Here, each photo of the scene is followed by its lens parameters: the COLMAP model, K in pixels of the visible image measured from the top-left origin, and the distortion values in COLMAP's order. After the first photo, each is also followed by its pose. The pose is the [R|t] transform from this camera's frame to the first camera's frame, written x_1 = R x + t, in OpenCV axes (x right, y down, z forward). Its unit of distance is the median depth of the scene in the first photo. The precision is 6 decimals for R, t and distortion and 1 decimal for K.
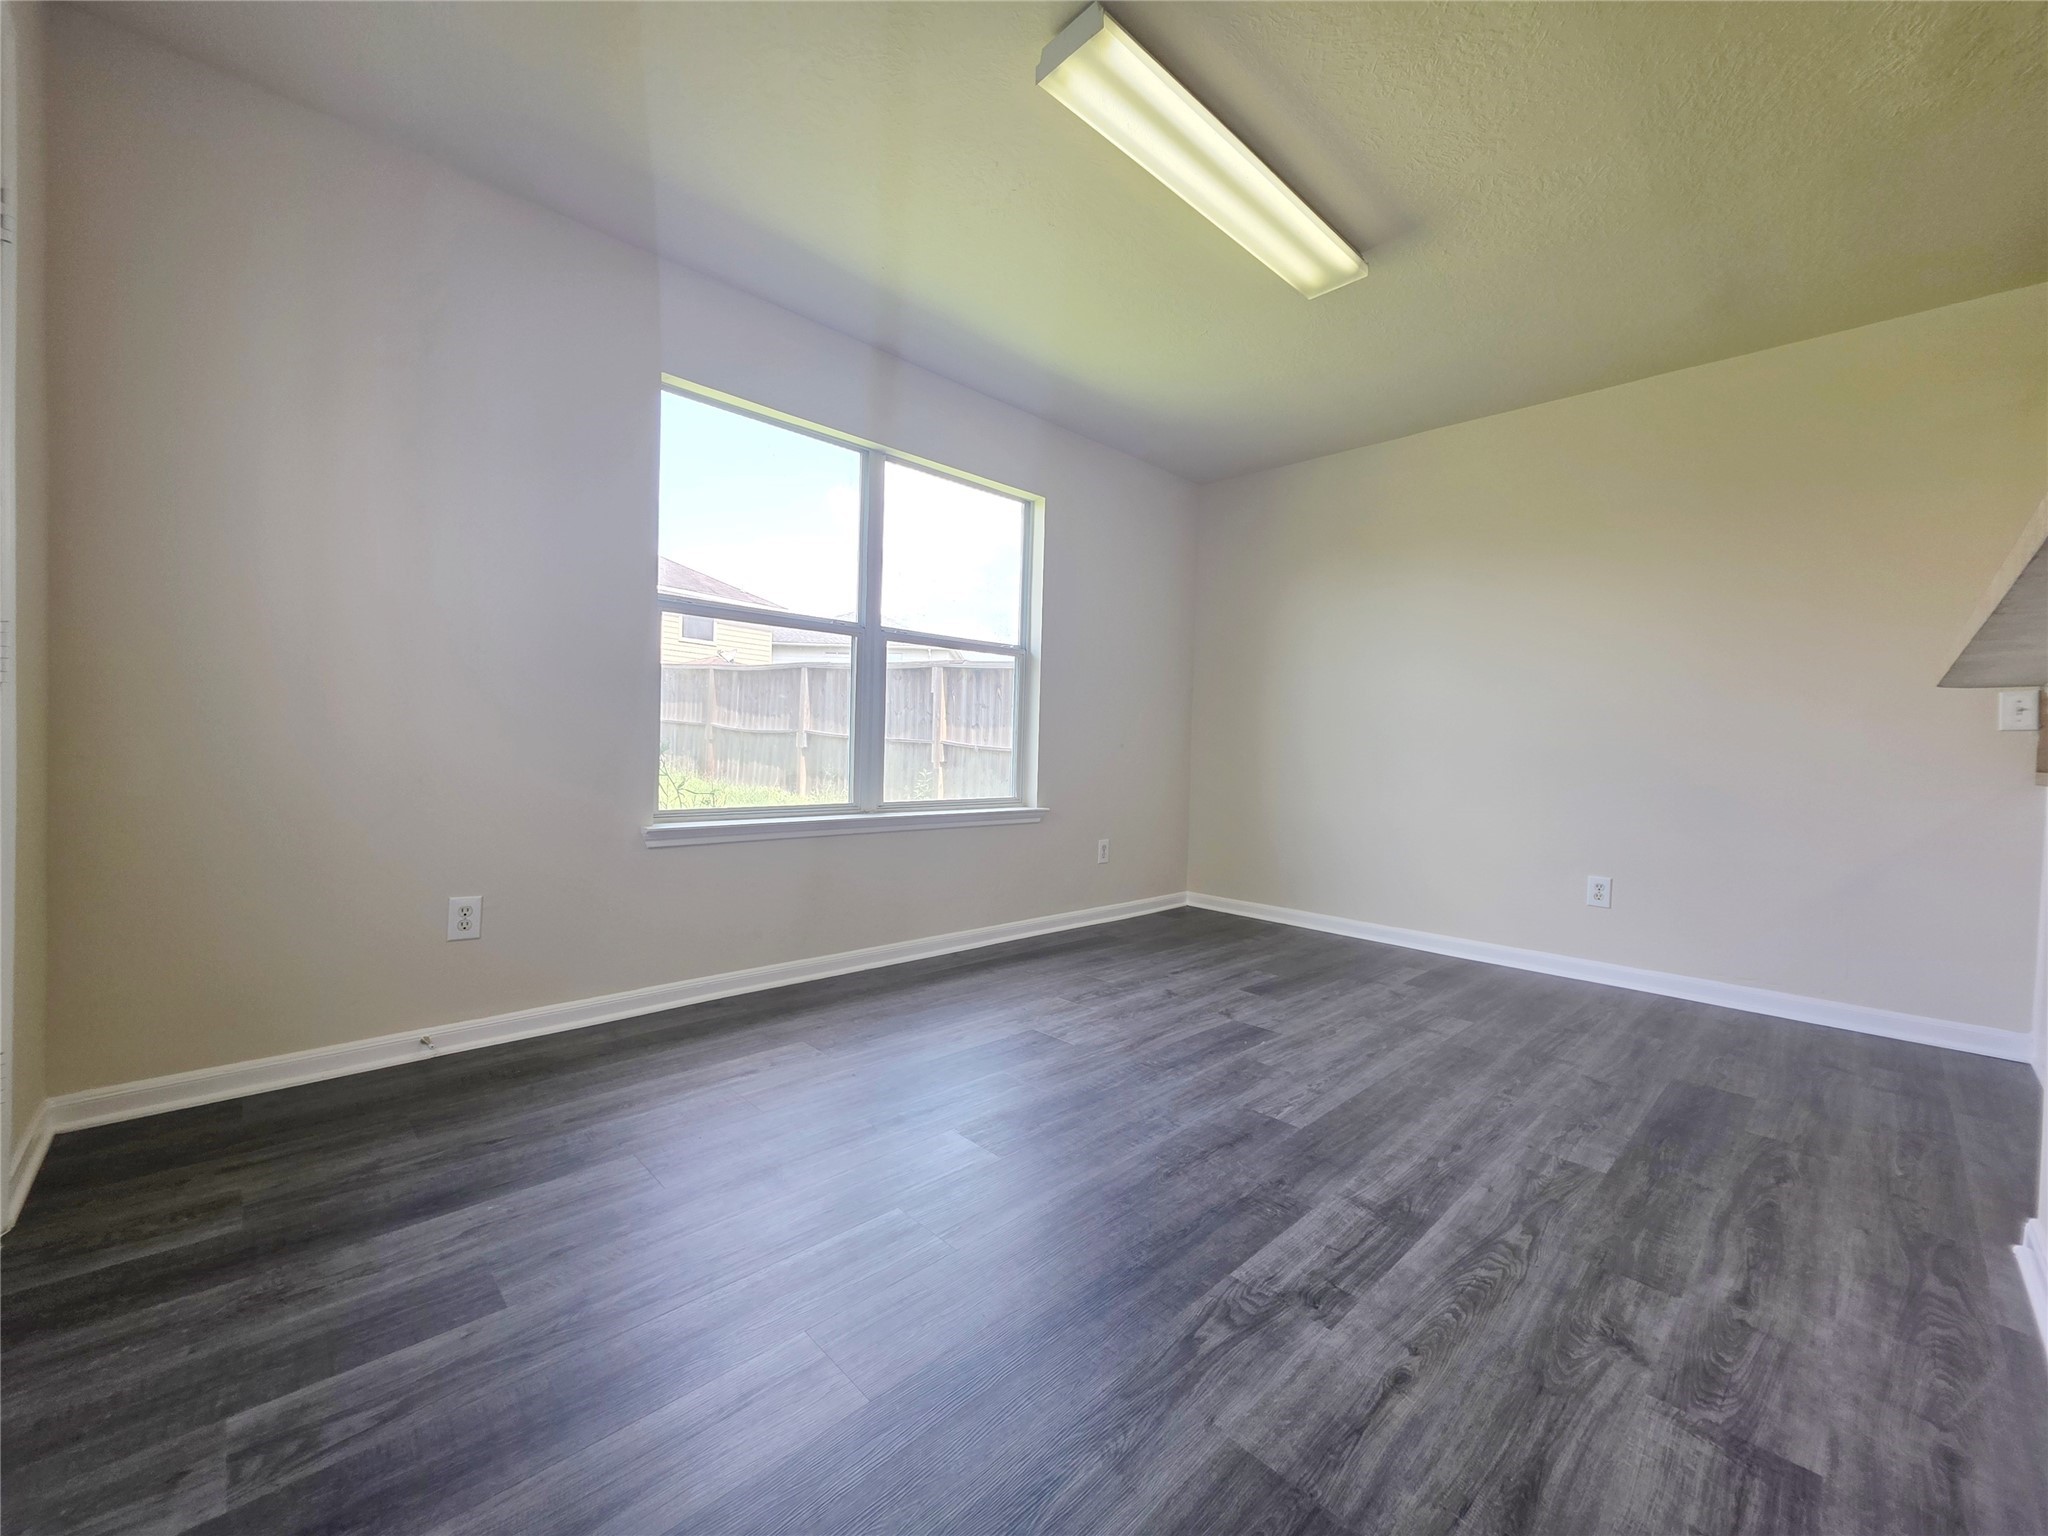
lens RADIAL K [[823.1, 0, 1031.9], [0, 823.1, 762.1], [0, 0, 1]] dist [-0.002712, -0.000547]
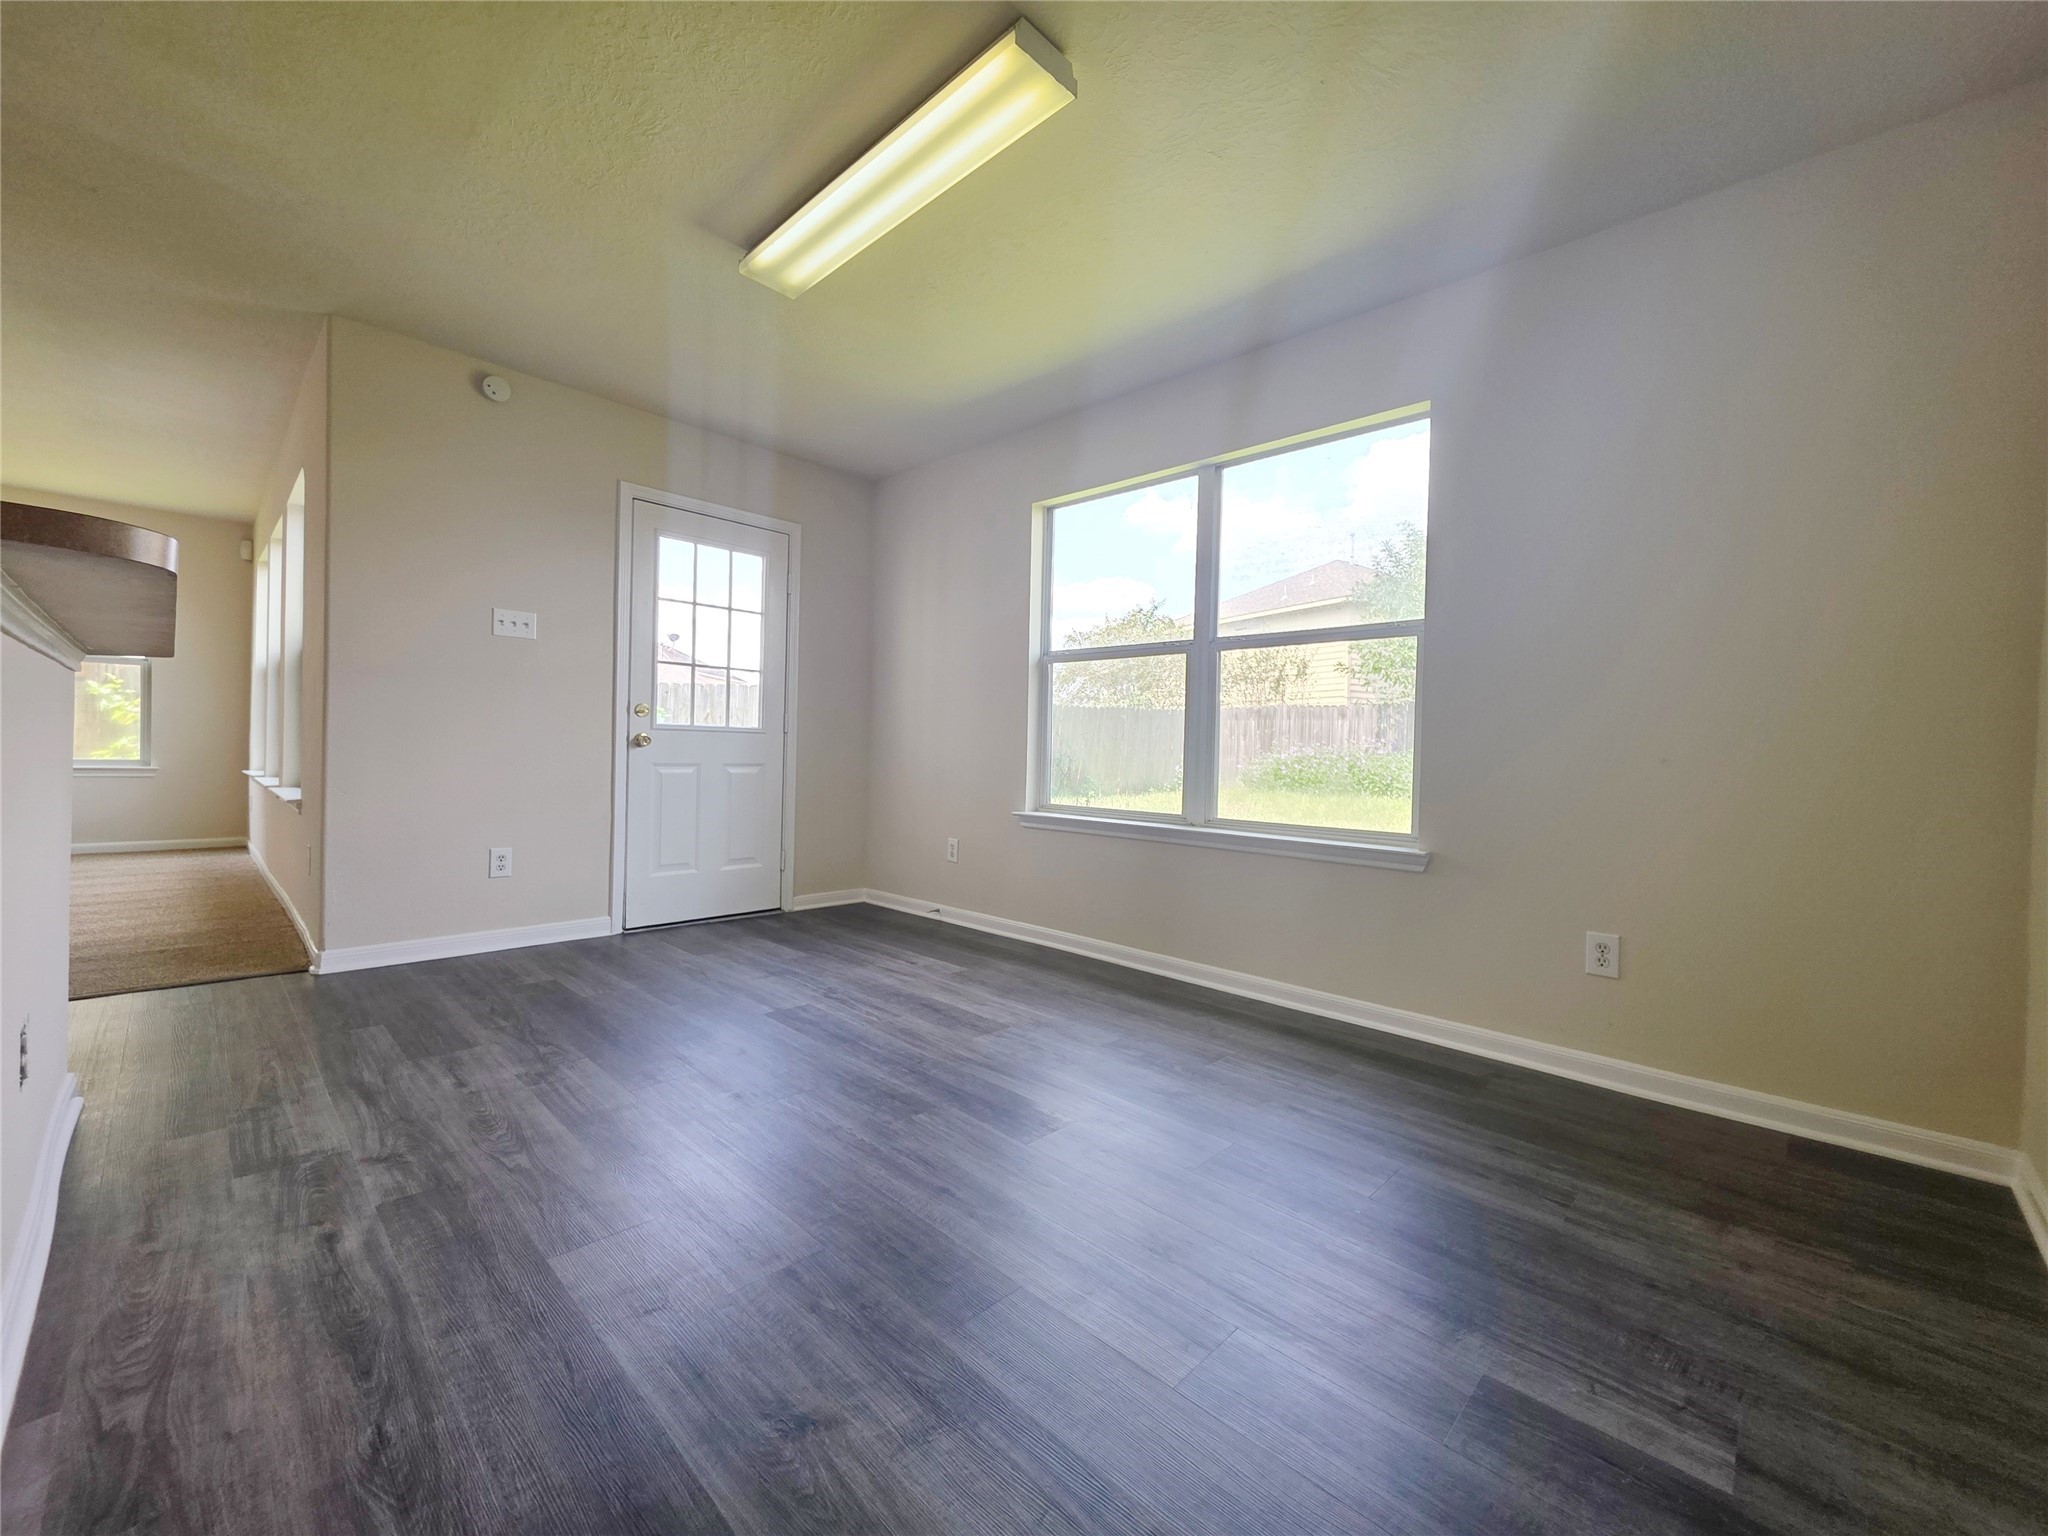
lens RADIAL K [[823.1, 0, 1014.4], [0, 823.1, 767.6], [0, 0, 1]] dist [-0.002712, -0.000547]
pose [[0.025259, -0.006136, -0.999662, 1.870284], [-0.047123, 0.998862, -0.007321, 0.019922], [0.998570, 0.047292, 0.024941, 1.753210]]
